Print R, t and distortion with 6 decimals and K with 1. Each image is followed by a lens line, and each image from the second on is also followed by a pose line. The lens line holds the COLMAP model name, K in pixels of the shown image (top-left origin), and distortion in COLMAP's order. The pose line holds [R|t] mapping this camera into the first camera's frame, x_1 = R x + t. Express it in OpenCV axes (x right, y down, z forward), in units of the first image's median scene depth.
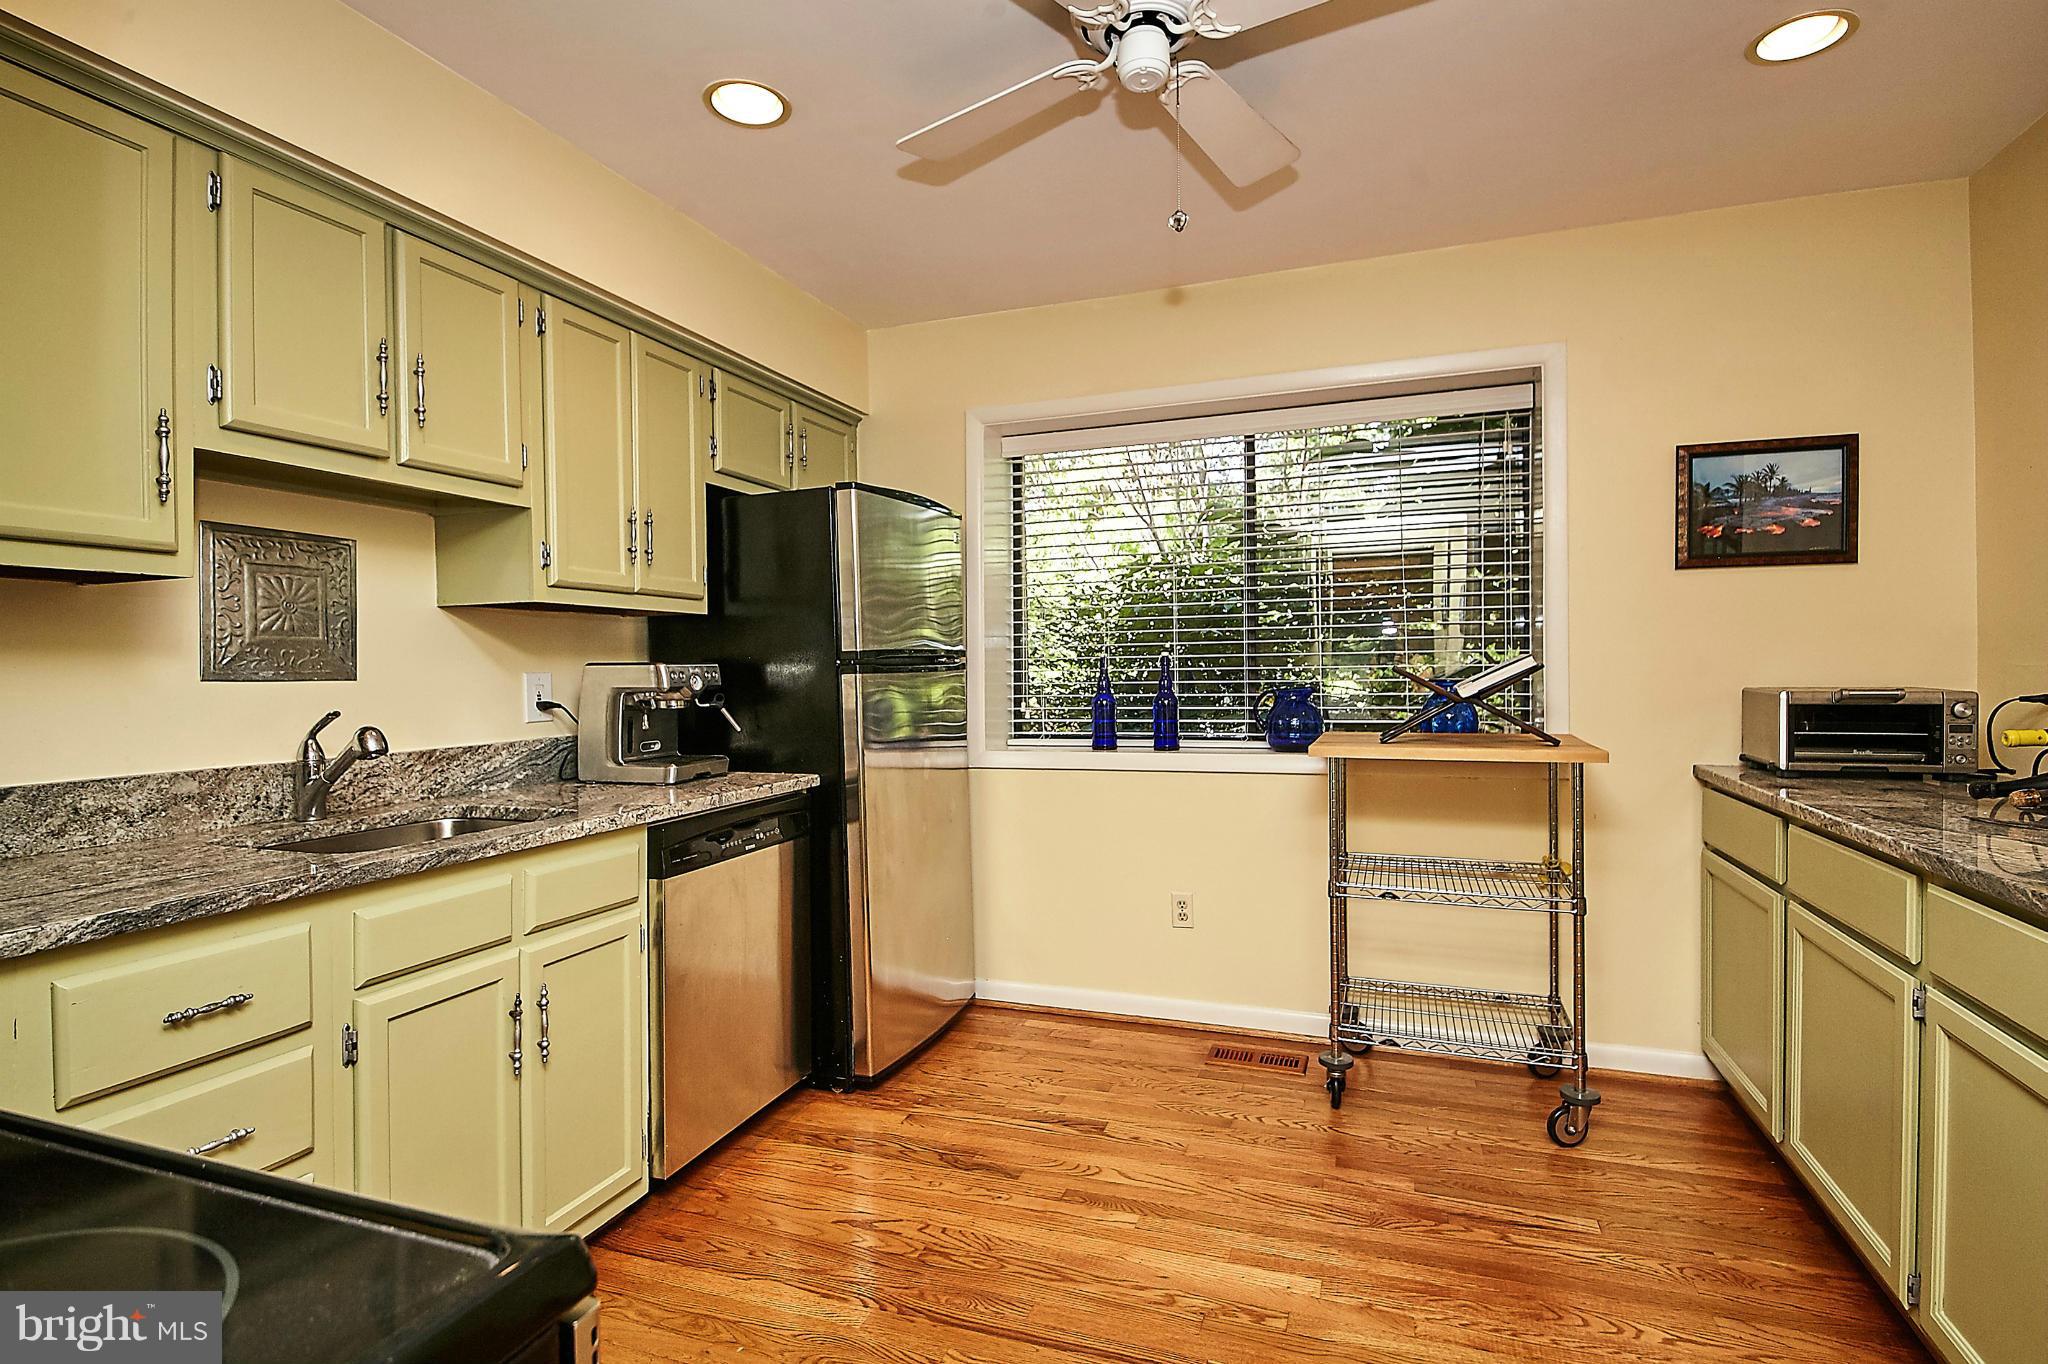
lens RADIAL K [[988.0, 0, 1031.4], [0, 988.0, 671.6], [0, 0, 1]] dist [0.001882, -0.000520]
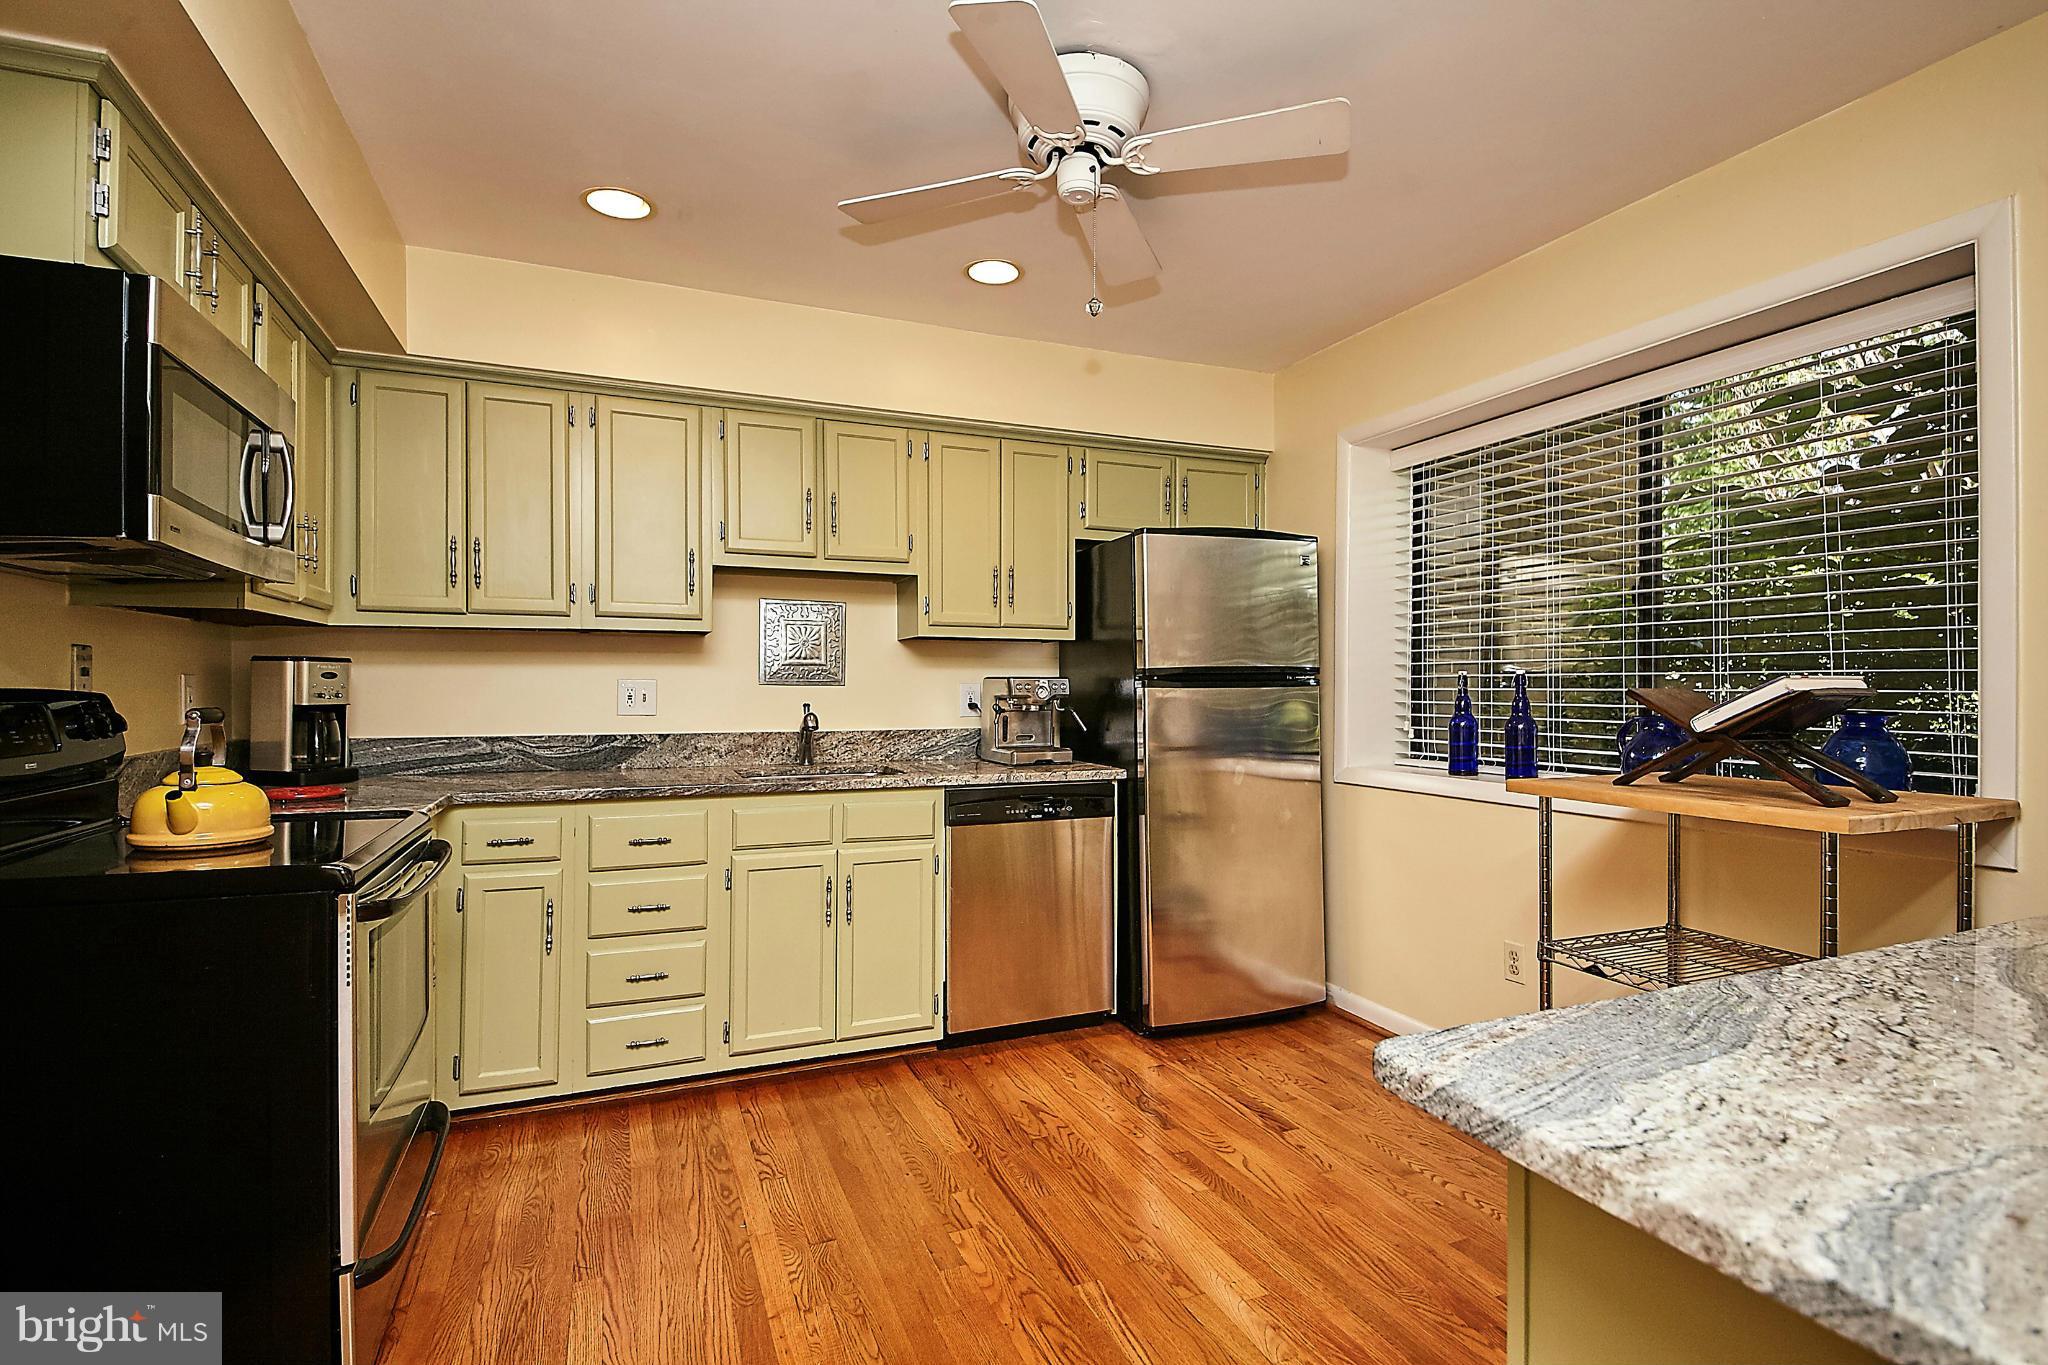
lens RADIAL K [[986.1, 0, 1029.1], [0, 986.1, 685.5], [0, 0, 1]] dist [0.025122, -0.000534]
pose [[0.669824, 0.014773, -0.742373, 0.693747], [-0.015430, 0.999863, 0.005974, -0.005596], [0.742359, 0.007453, 0.669961, 0.105092]]
